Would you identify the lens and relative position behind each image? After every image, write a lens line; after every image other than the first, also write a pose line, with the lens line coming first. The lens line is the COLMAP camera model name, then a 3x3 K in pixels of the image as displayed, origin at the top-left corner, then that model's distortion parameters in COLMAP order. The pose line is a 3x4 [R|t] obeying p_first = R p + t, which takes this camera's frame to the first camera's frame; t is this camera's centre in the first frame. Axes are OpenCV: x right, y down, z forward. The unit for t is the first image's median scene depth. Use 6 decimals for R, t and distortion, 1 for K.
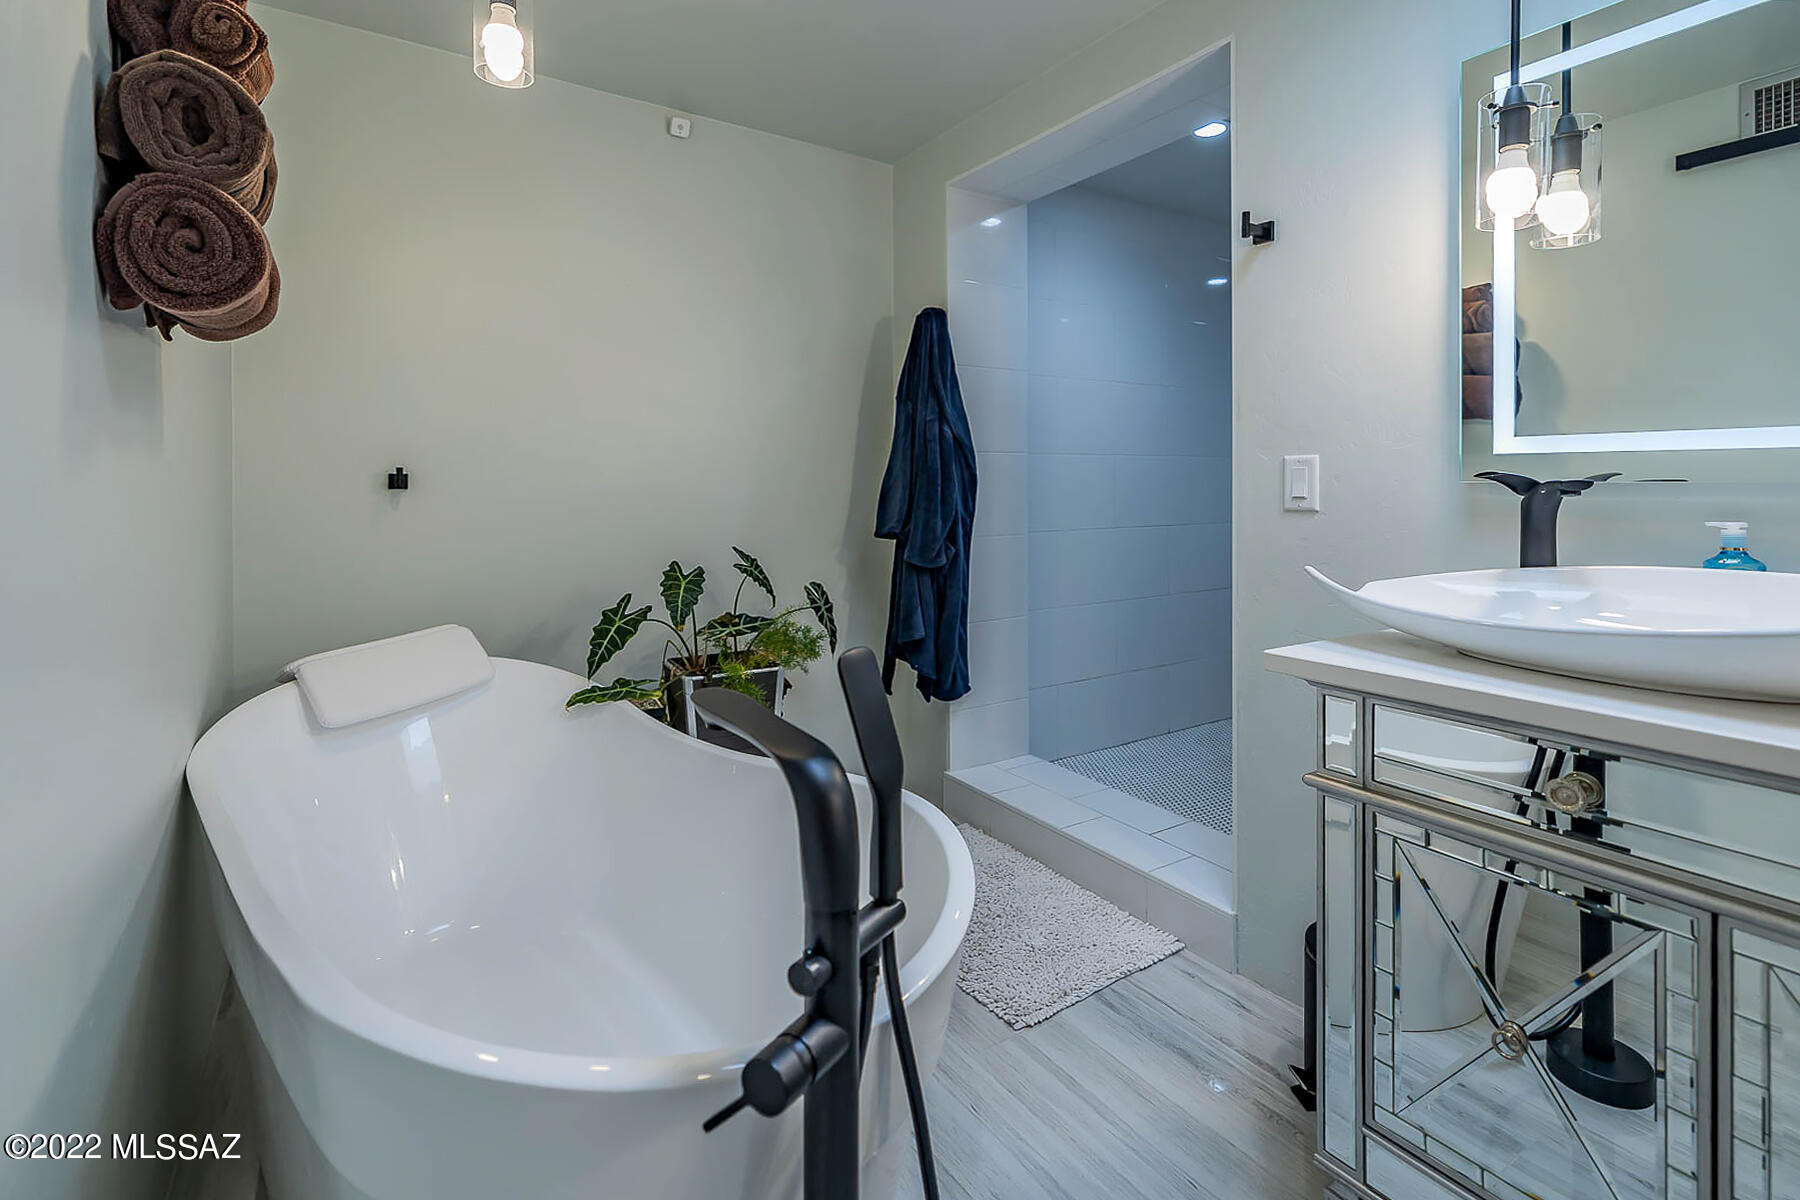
lens RADIAL K [[850.0, 0, 956.3], [0, 850.0, 501.7], [0, 0, 1]] dist [0.001061, 0.000304]
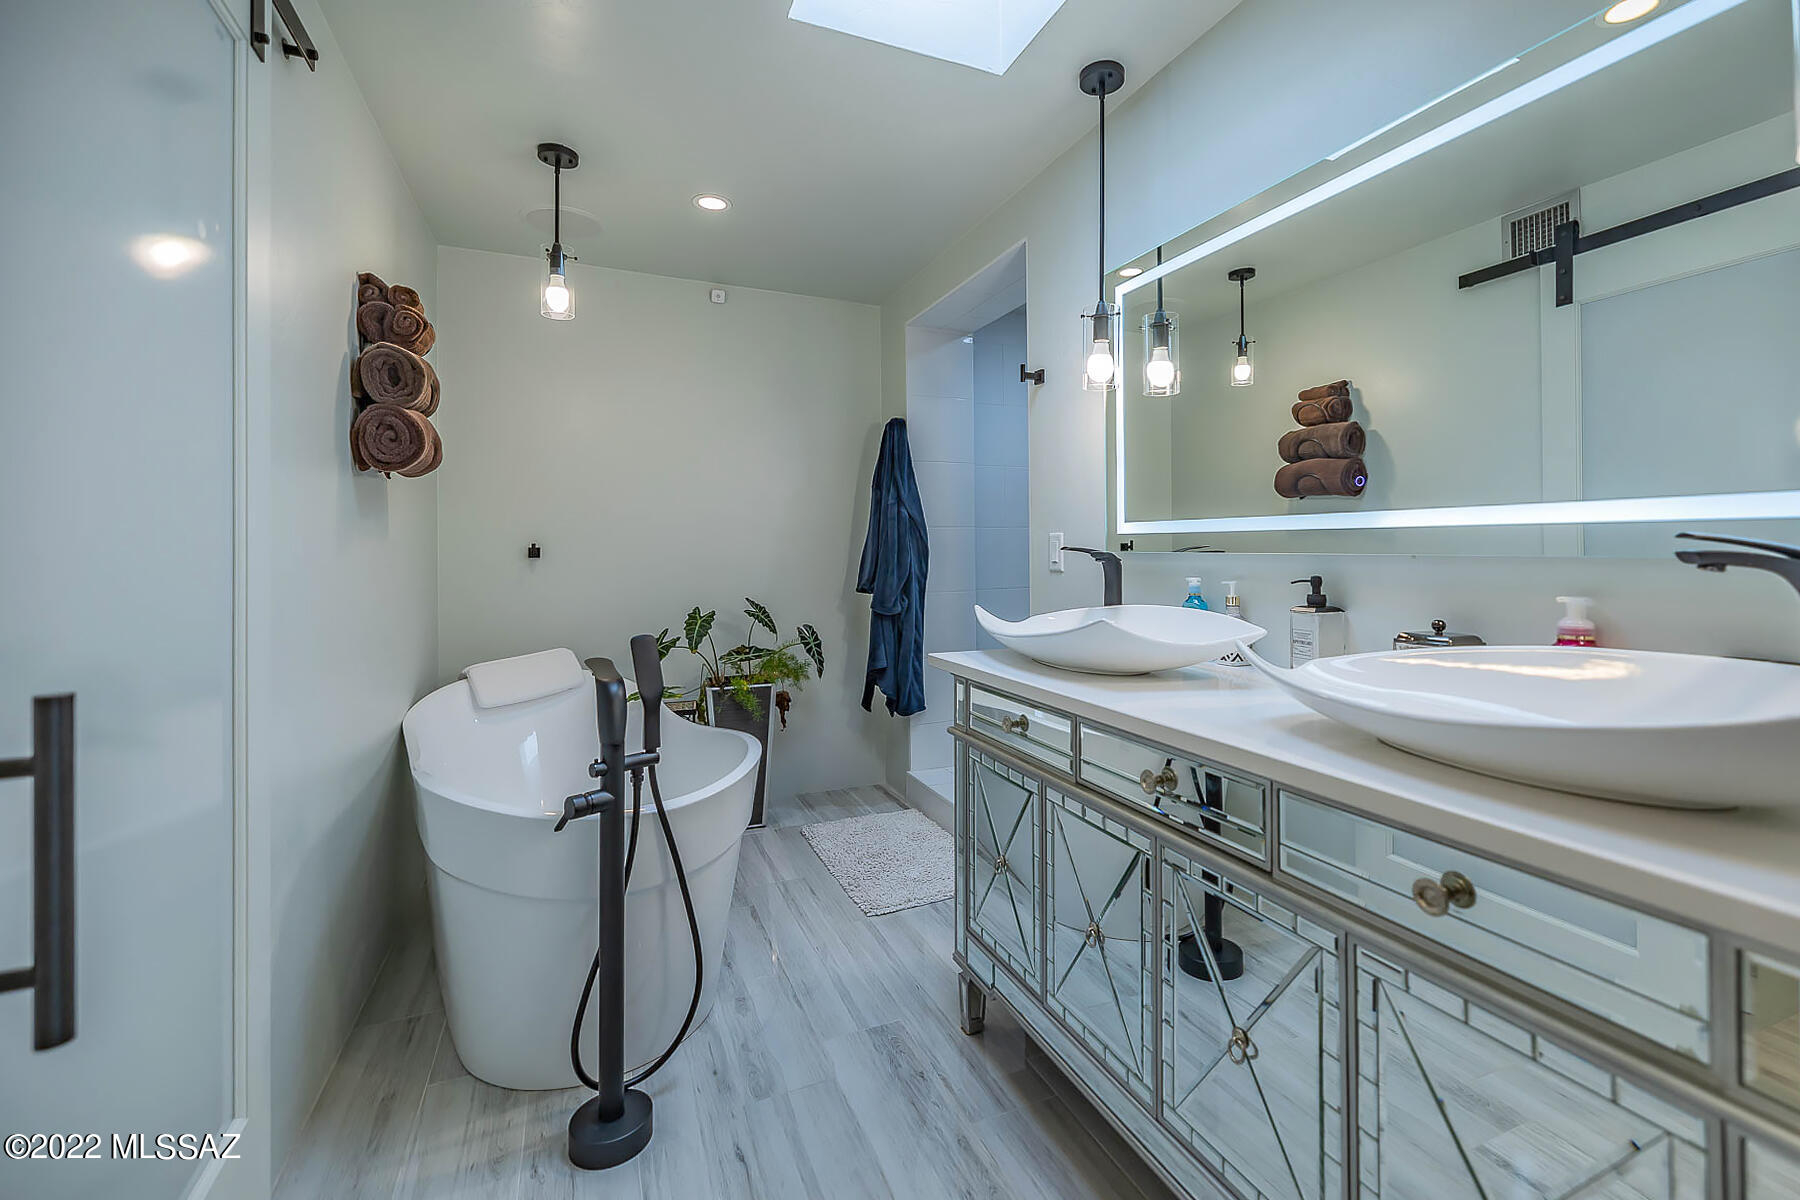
lens RADIAL K [[807.8, 0, 908.1], [0, 807.8, 561.5], [0, 0, 1]] dist [-0.001021, -0.000267]
pose [[0.977081, -0.003874, -0.212831, 0.322082], [0.003260, 0.999989, -0.003233, -0.002066], [0.212841, 0.002465, 0.977084, -0.276985]]
